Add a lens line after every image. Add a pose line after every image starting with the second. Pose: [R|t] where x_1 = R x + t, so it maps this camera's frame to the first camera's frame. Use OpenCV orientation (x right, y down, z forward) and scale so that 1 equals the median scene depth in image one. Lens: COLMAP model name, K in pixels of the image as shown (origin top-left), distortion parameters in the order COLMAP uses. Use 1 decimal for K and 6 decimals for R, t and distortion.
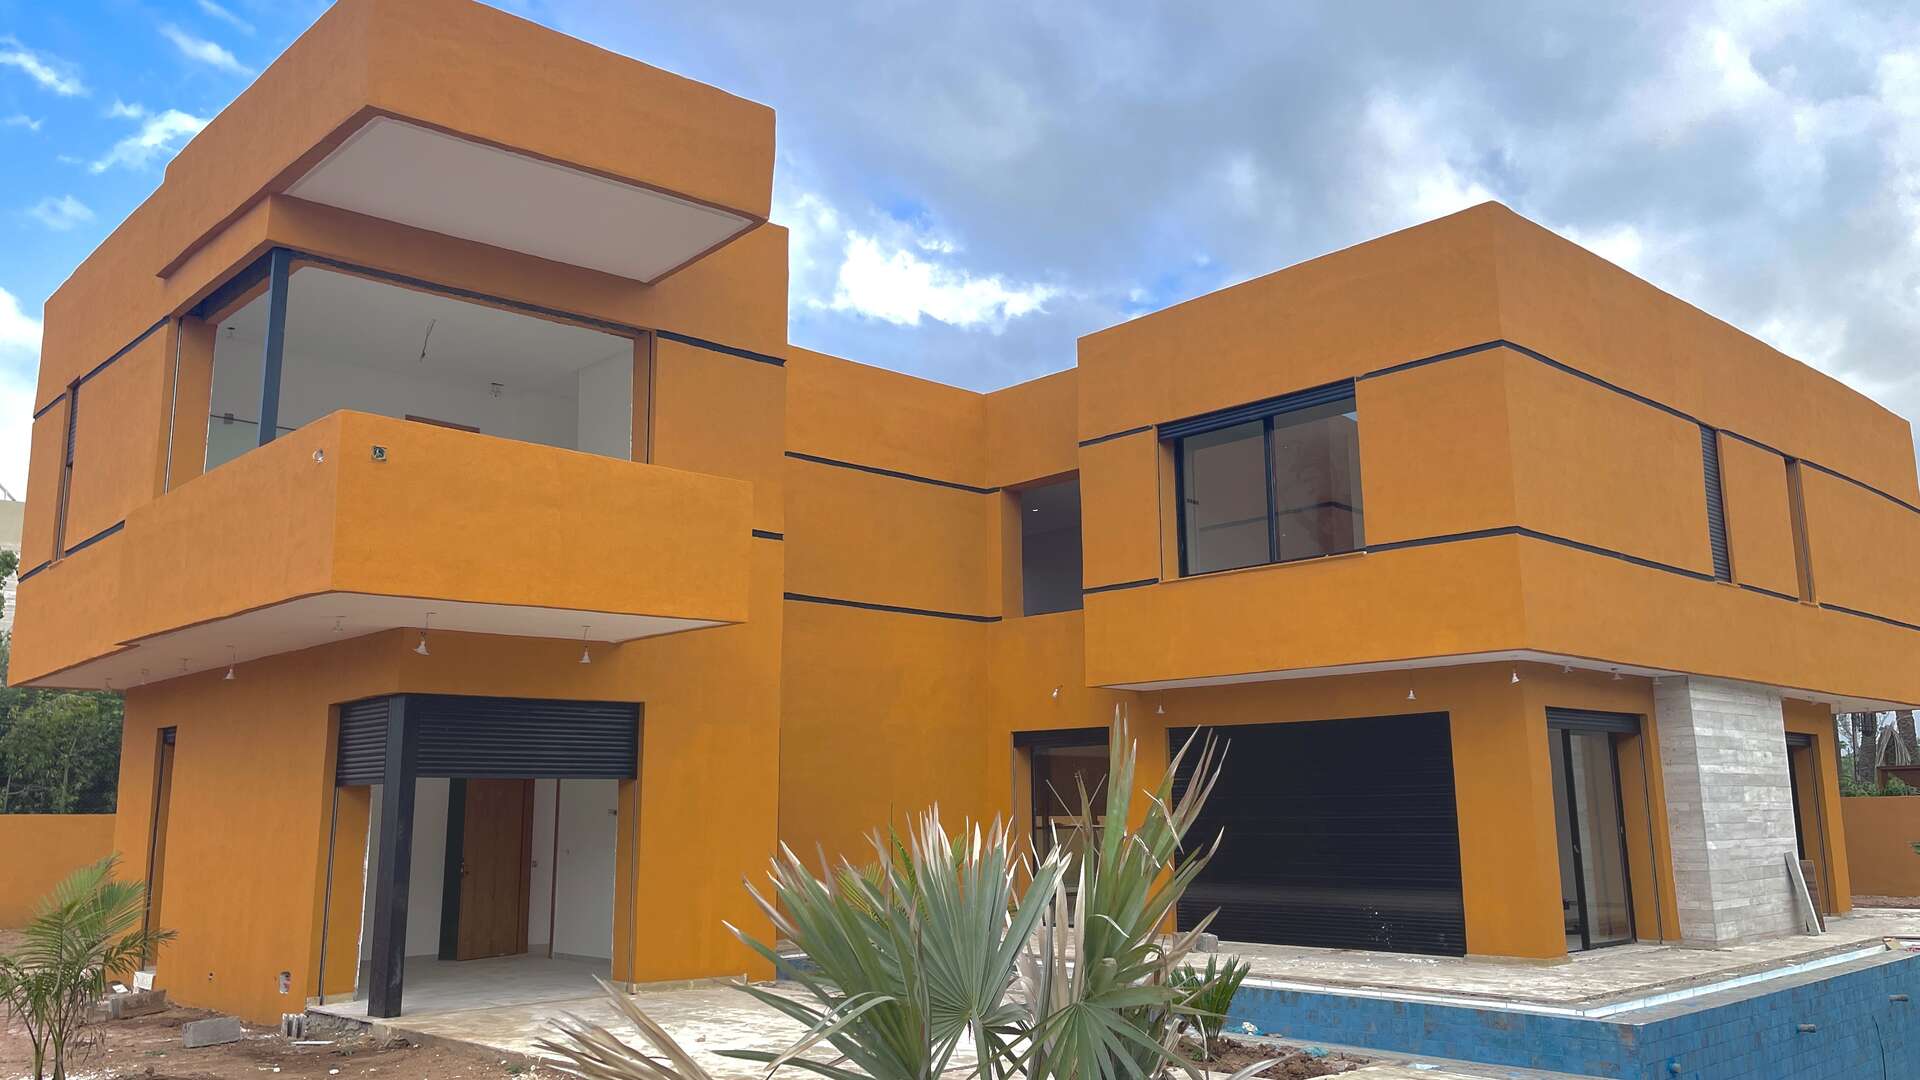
lens RADIAL K [[1470.8, 0, 960.0], [0, 1470.8, 540.0], [0, 0, 1]] dist [0.083243, -0.119458]
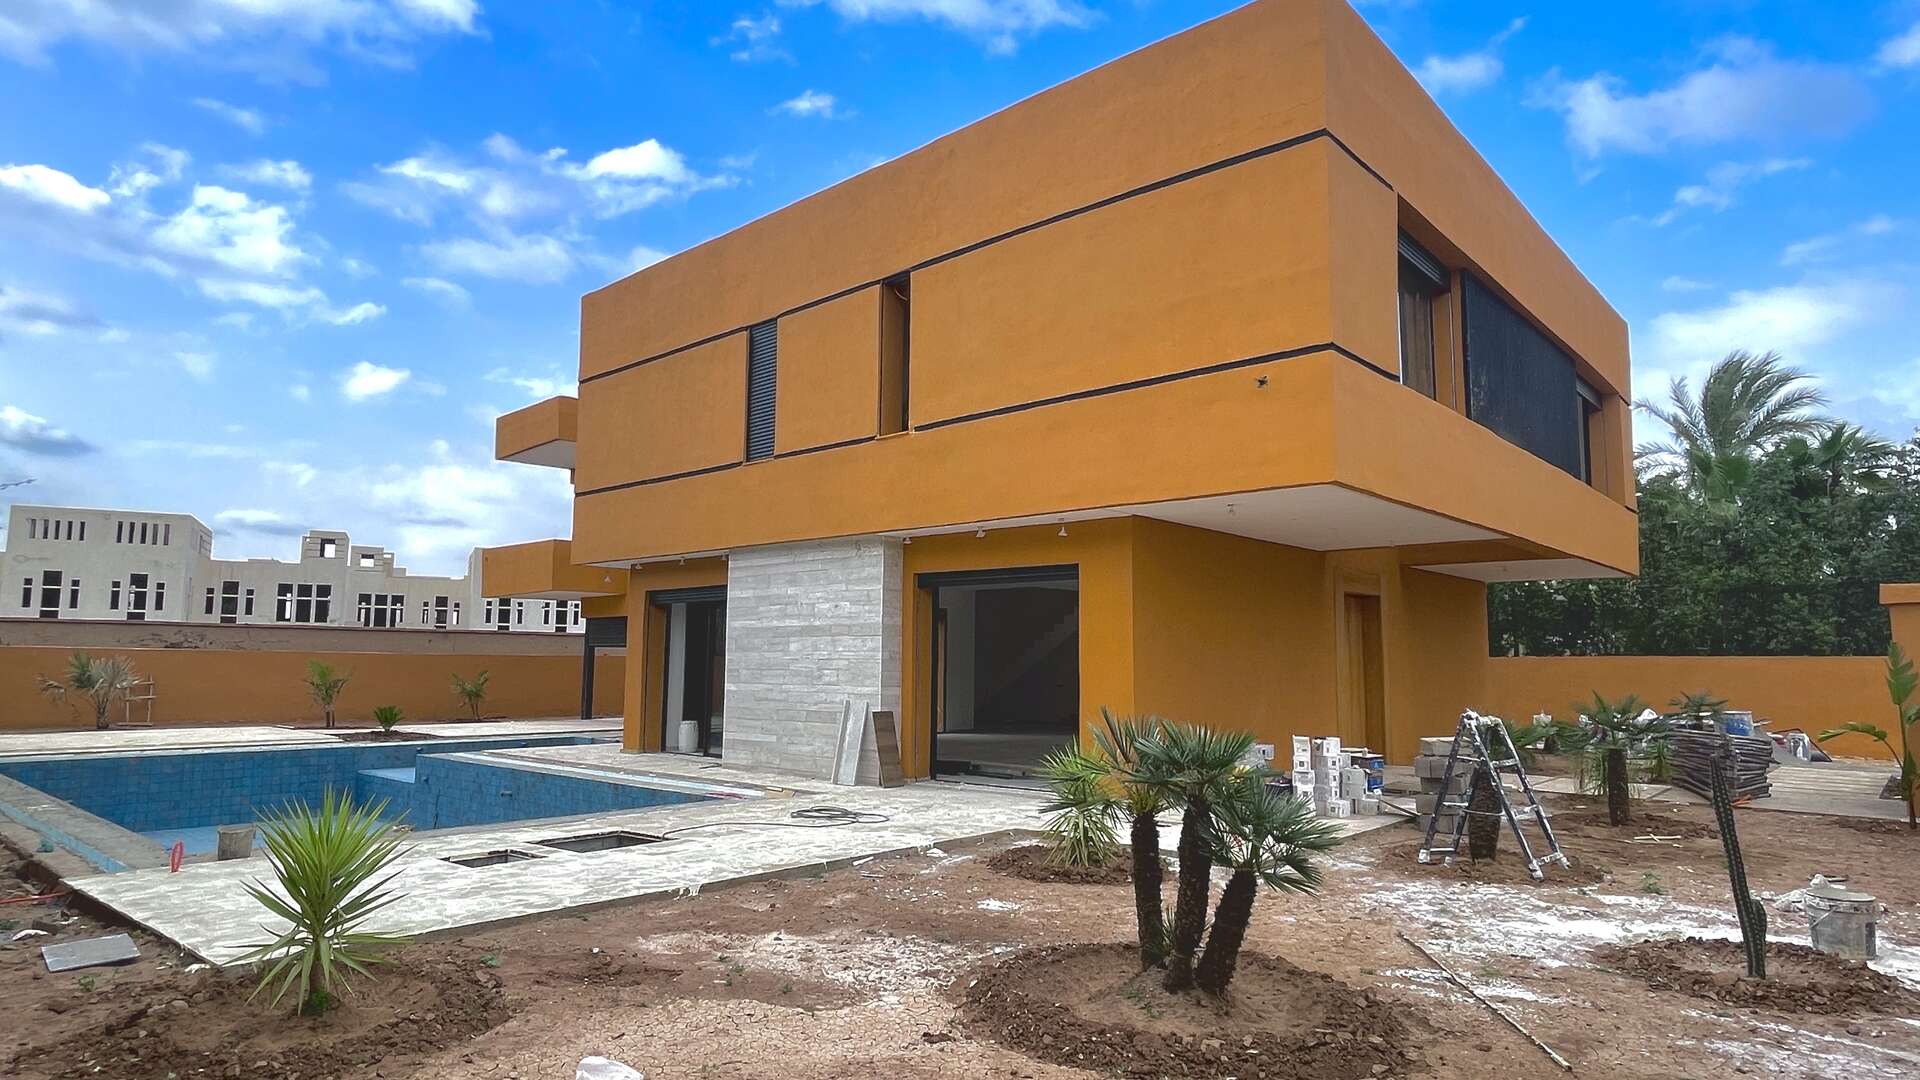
lens RADIAL K [[1101.3, 0, 960.0], [0, 1101.3, 540.0], [0, 0, 1]] dist [0.000312, -0.000005]
pose [[0.077665, -0.100451, -0.991906, 1.250017], [0.176972, 0.980500, -0.085440, 0.172691], [0.981147, -0.168904, 0.093927, 0.981401]]
